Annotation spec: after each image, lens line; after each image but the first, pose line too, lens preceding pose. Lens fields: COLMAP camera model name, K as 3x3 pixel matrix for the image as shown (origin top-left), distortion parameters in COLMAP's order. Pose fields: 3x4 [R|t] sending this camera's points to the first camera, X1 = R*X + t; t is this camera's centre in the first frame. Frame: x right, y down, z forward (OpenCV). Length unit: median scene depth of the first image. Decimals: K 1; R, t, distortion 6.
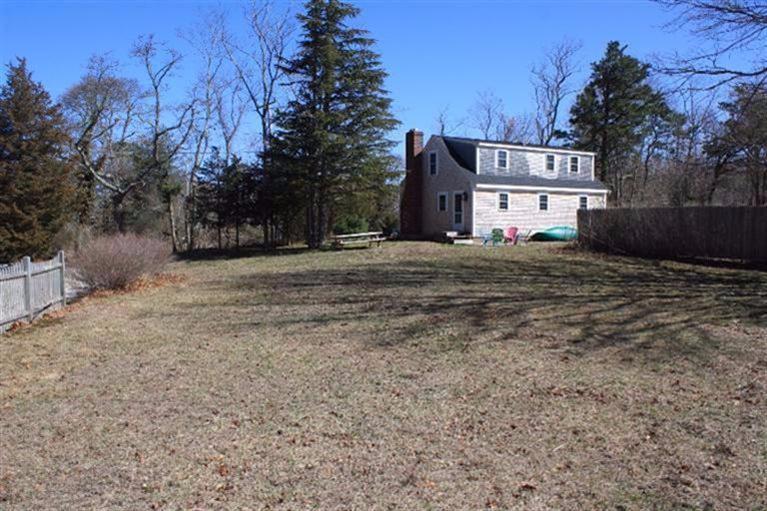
lens RADIAL K [[646.8, 0, 385.5], [0, 646.8, 256.0], [0, 0, 1]] dist [-0.088395, 0.000283]
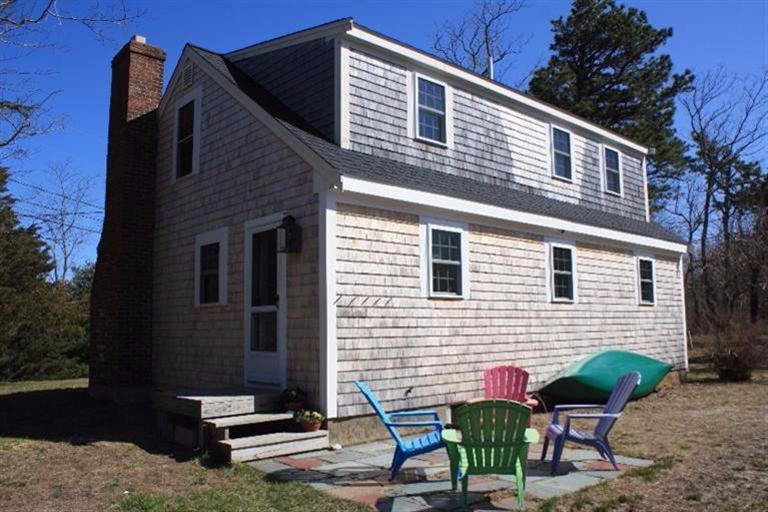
lens RADIAL K [[647.7, 0, 386.5], [0, 647.7, 255.5], [0, 0, 1]] dist [-0.088395, 0.000283]
pose [[0.972162, 0.015949, 0.233765, 0.100036], [0.022277, 0.986870, -0.159974, -0.046757], [-0.233247, 0.160728, 0.959042, 0.752281]]
